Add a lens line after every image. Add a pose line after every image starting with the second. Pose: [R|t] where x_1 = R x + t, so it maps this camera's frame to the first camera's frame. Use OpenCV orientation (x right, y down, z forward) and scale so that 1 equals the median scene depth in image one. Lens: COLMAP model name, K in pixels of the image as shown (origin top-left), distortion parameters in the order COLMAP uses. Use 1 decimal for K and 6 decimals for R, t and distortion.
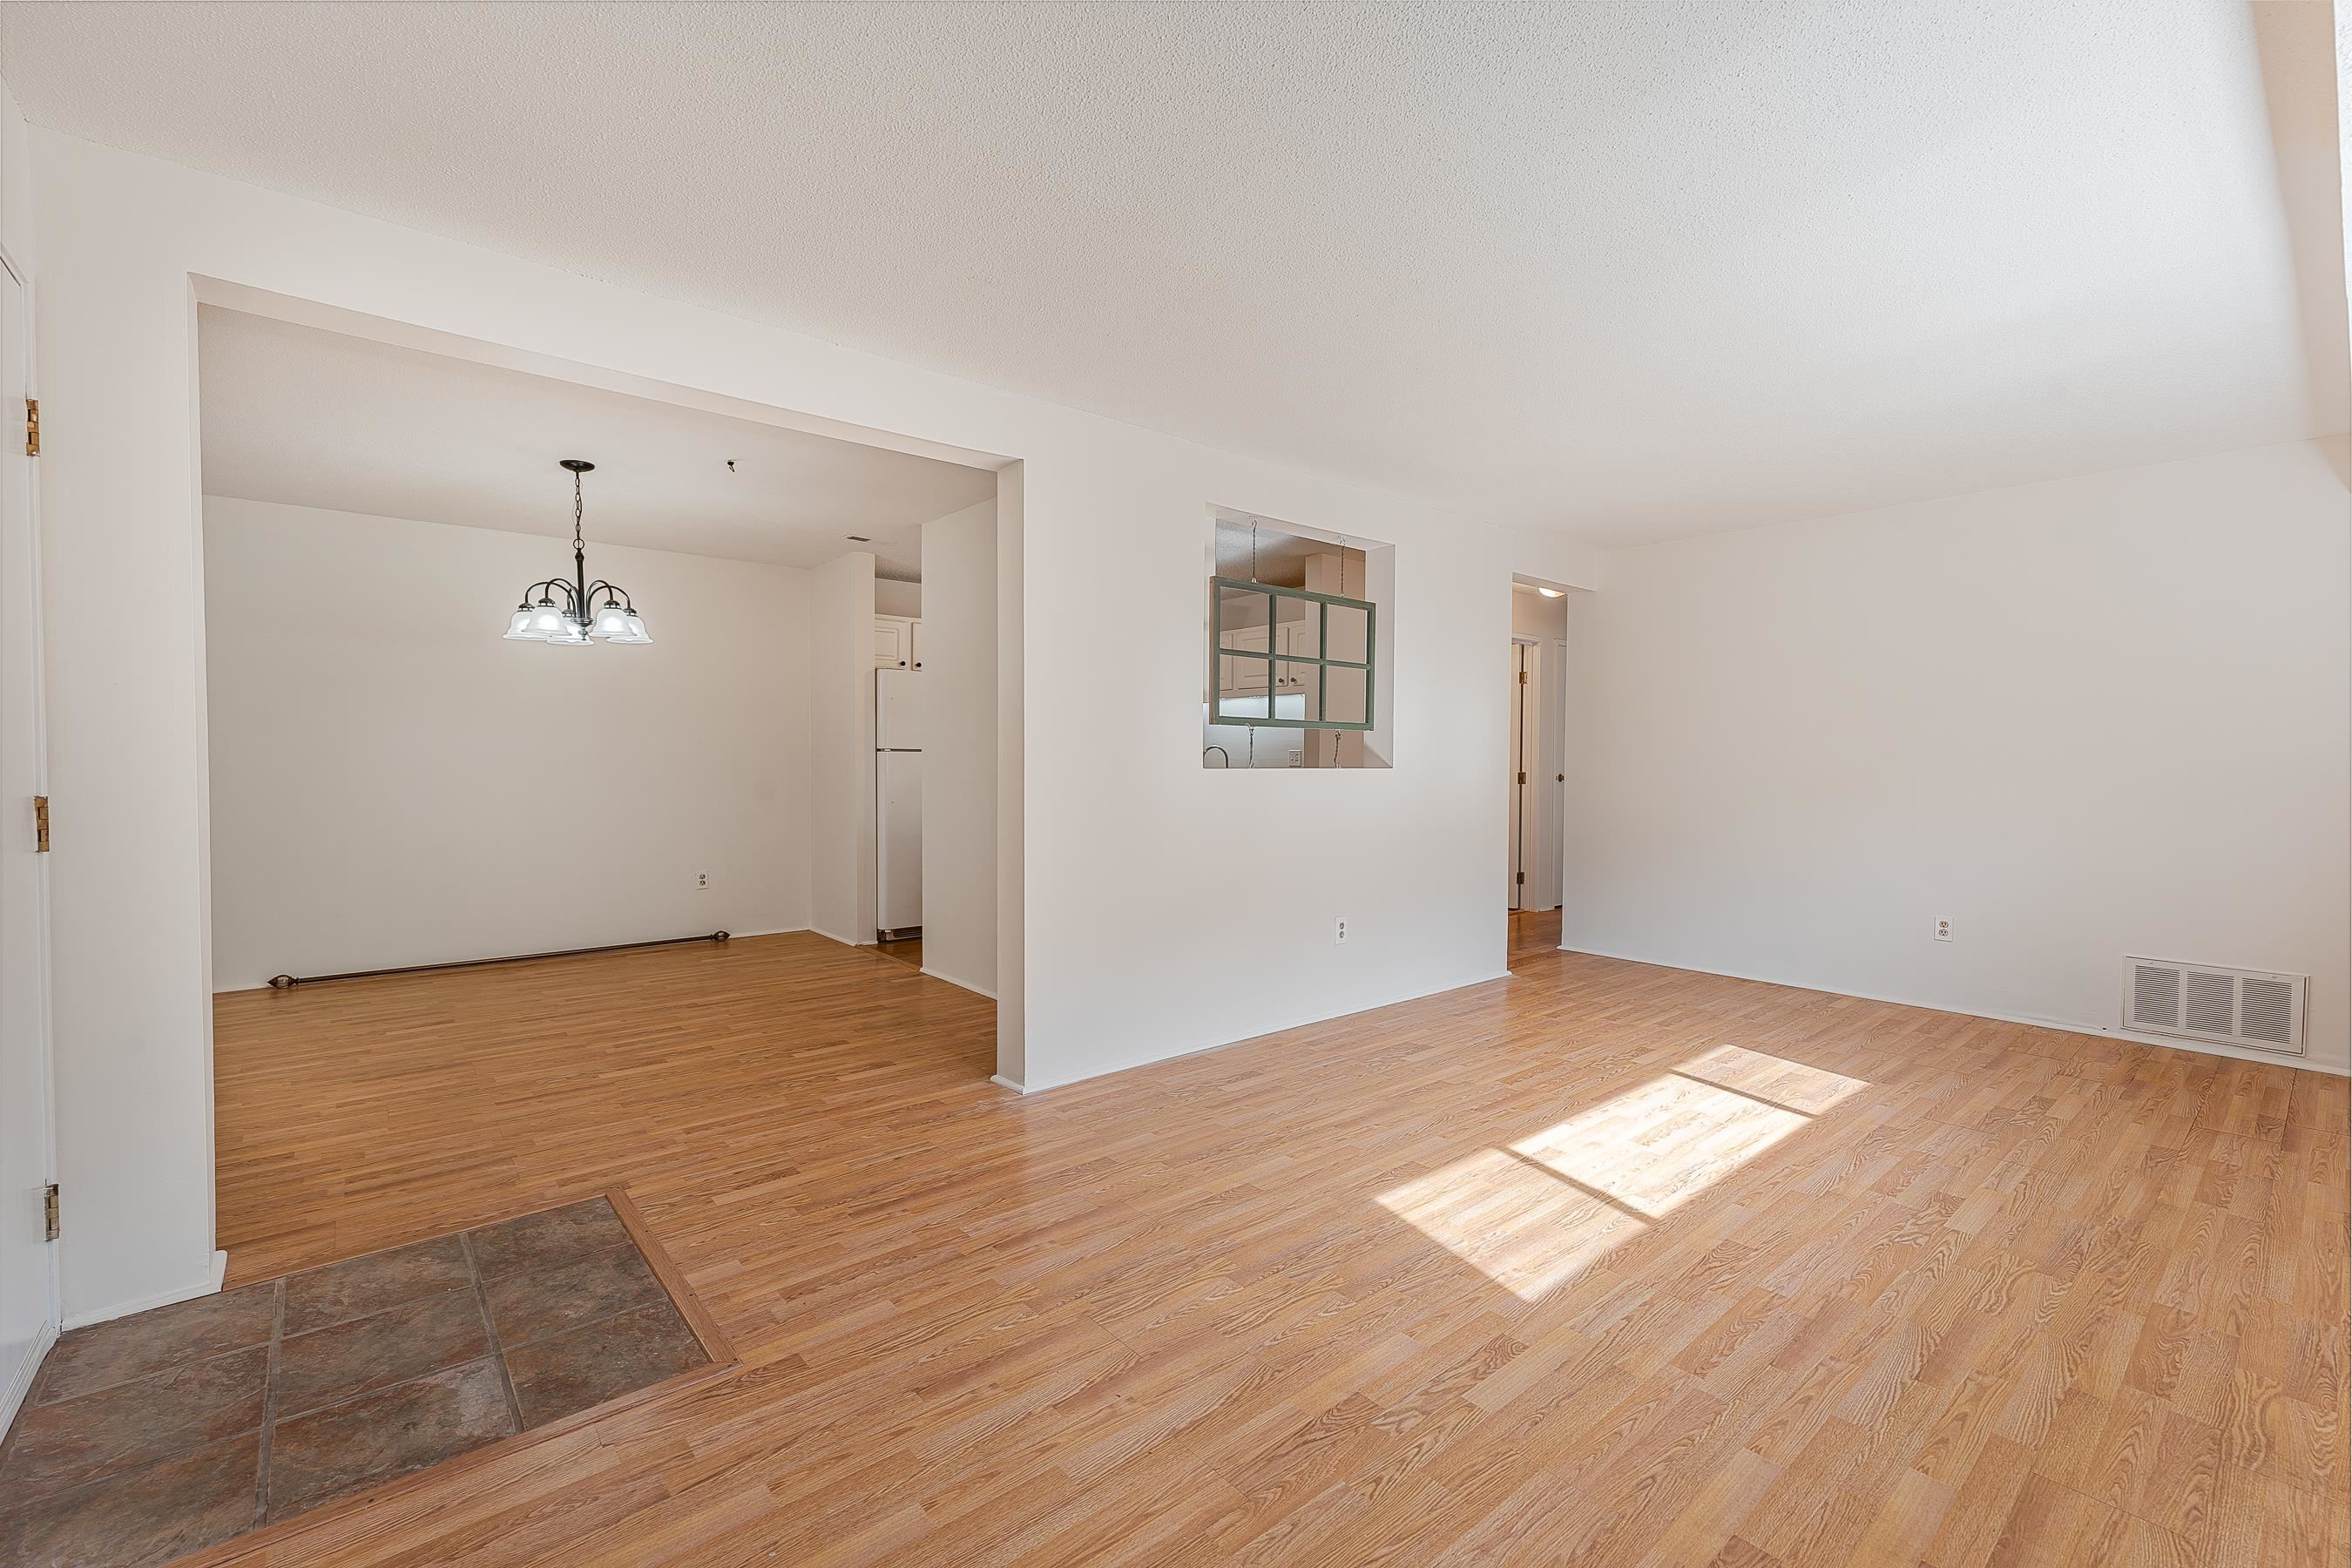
lens RADIAL K [[1003.6, 0, 1173.3], [0, 1003.6, 781.0], [0, 0, 1]] dist [-0.005547, 0.001058]
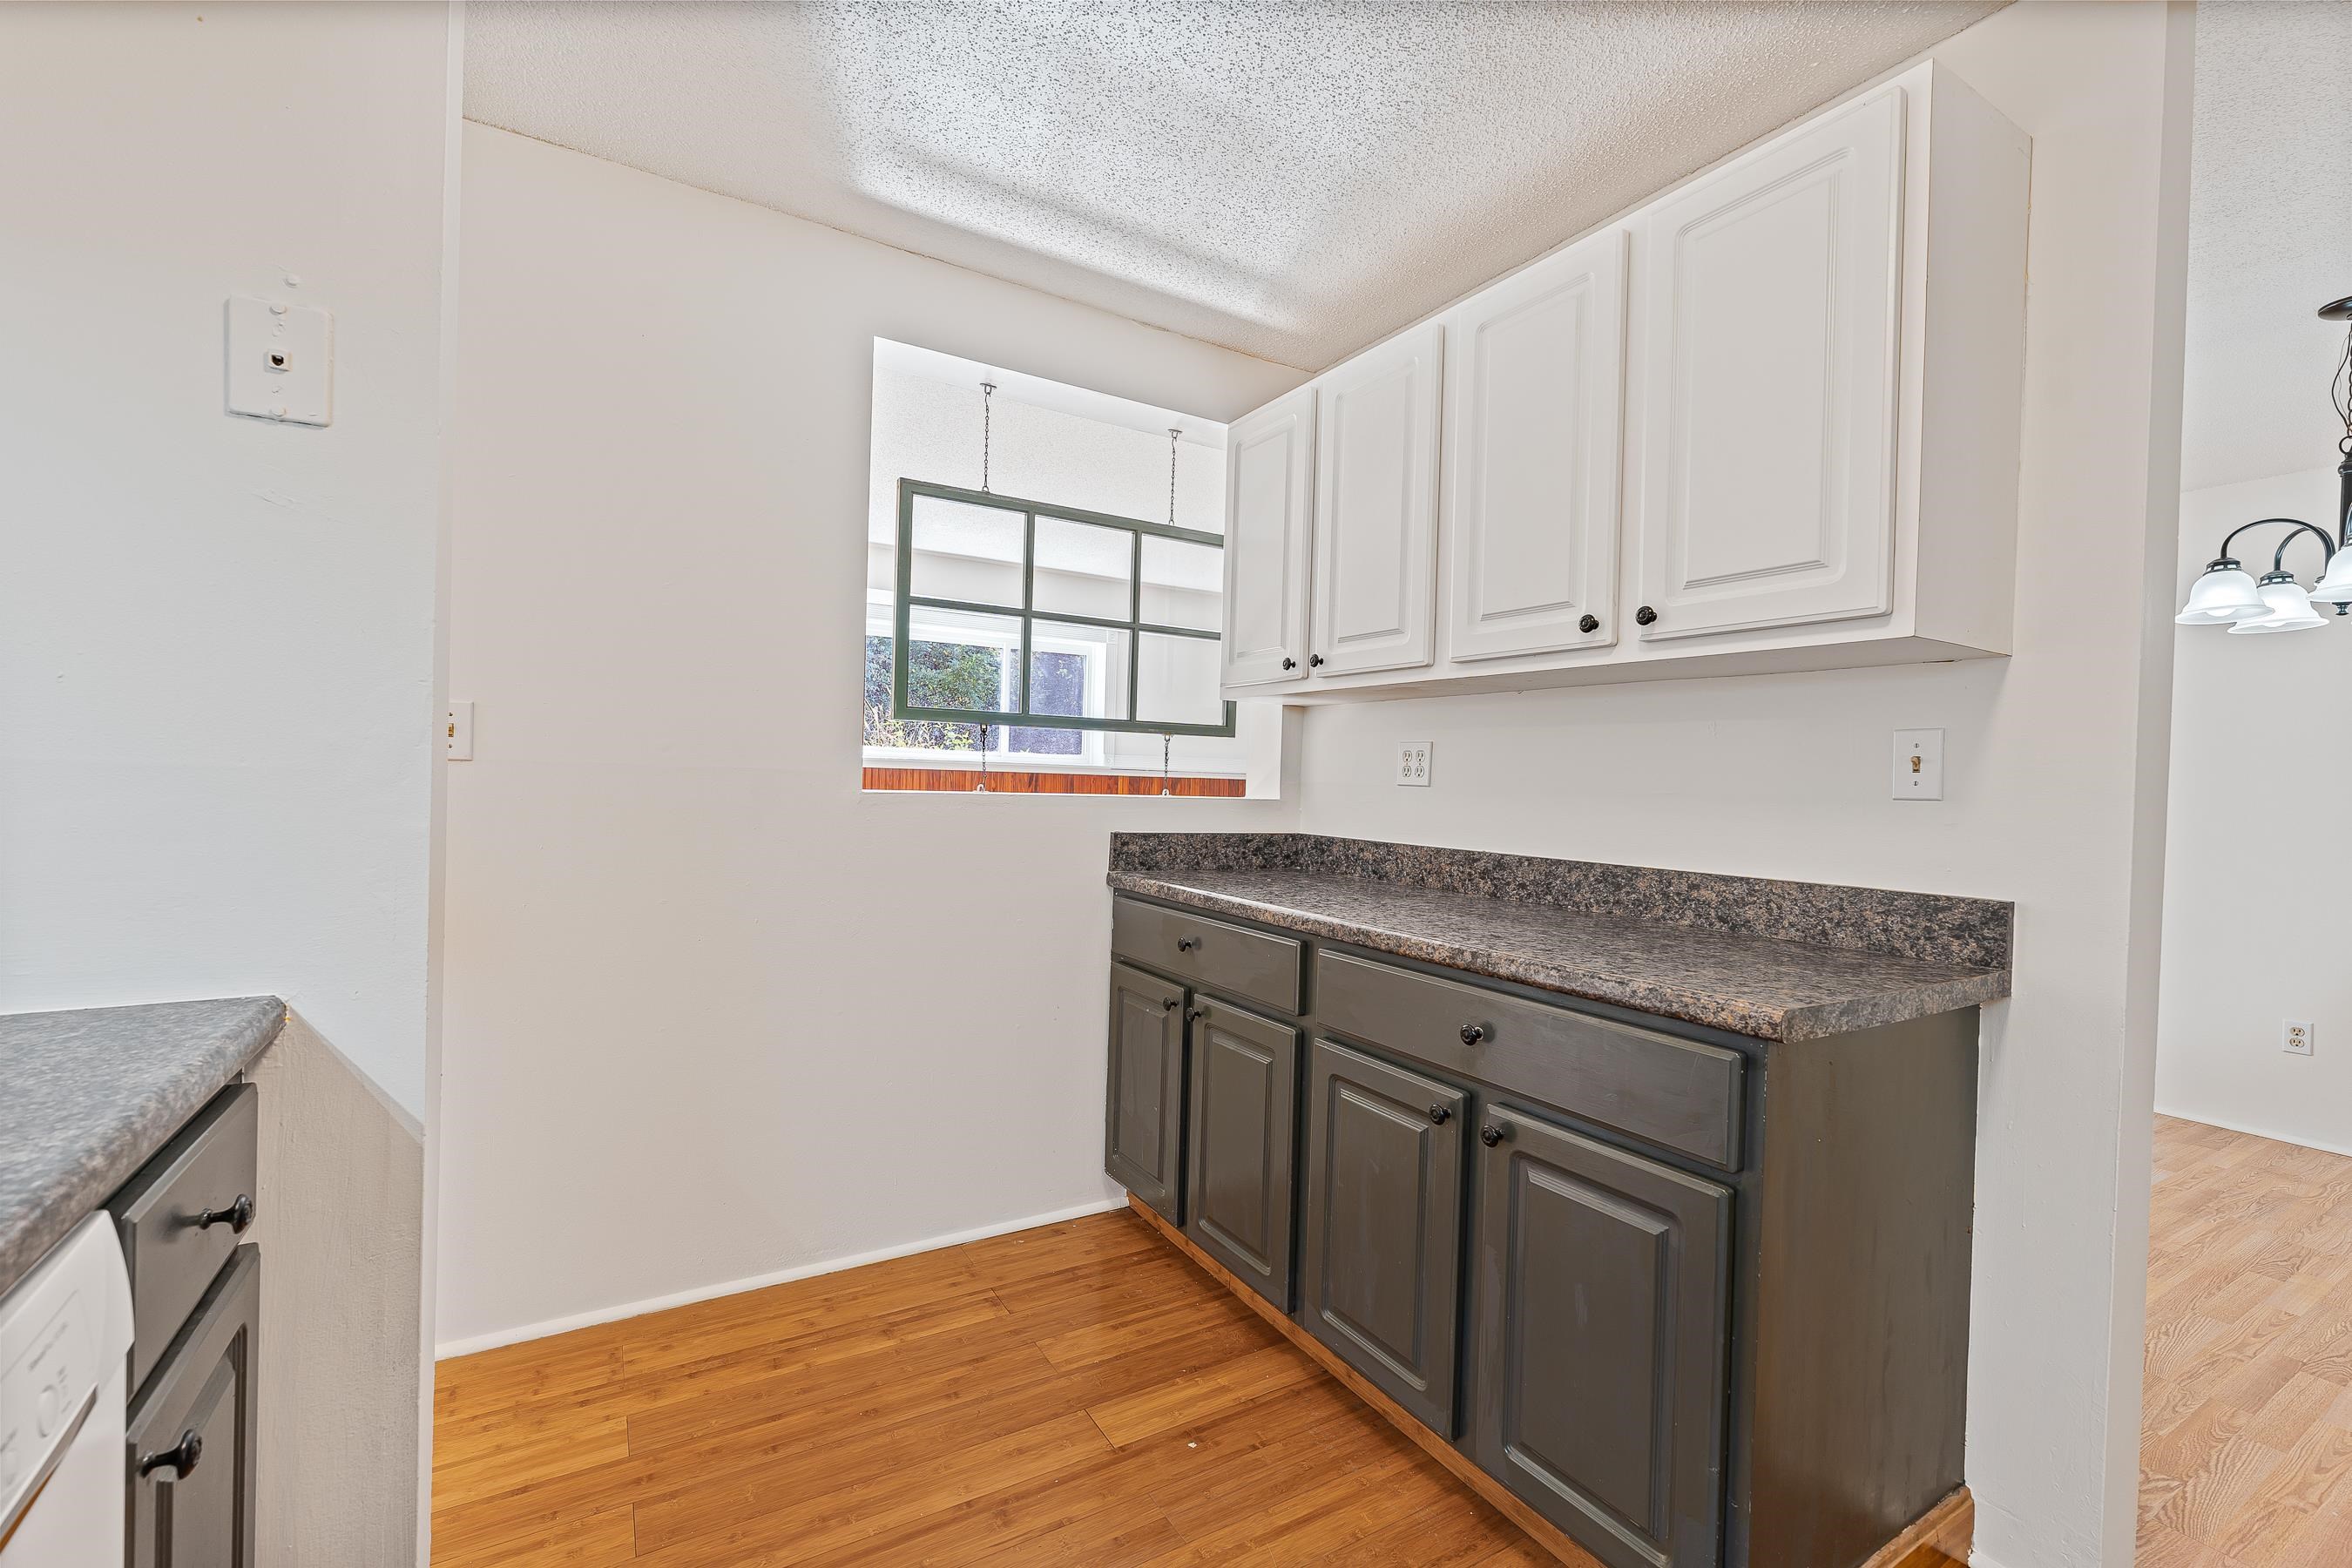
lens RADIAL K [[1003.6, 0, 1173.7], [0, 1003.6, 778.8], [0, 0, 1]] dist [-0.005547, 0.001058]
pose [[0.984006, 0.005389, -0.178052, 0.380792], [-0.008085, 0.999863, -0.014419, -0.021209], [0.177950, 0.015628, 0.983915, 0.525545]]
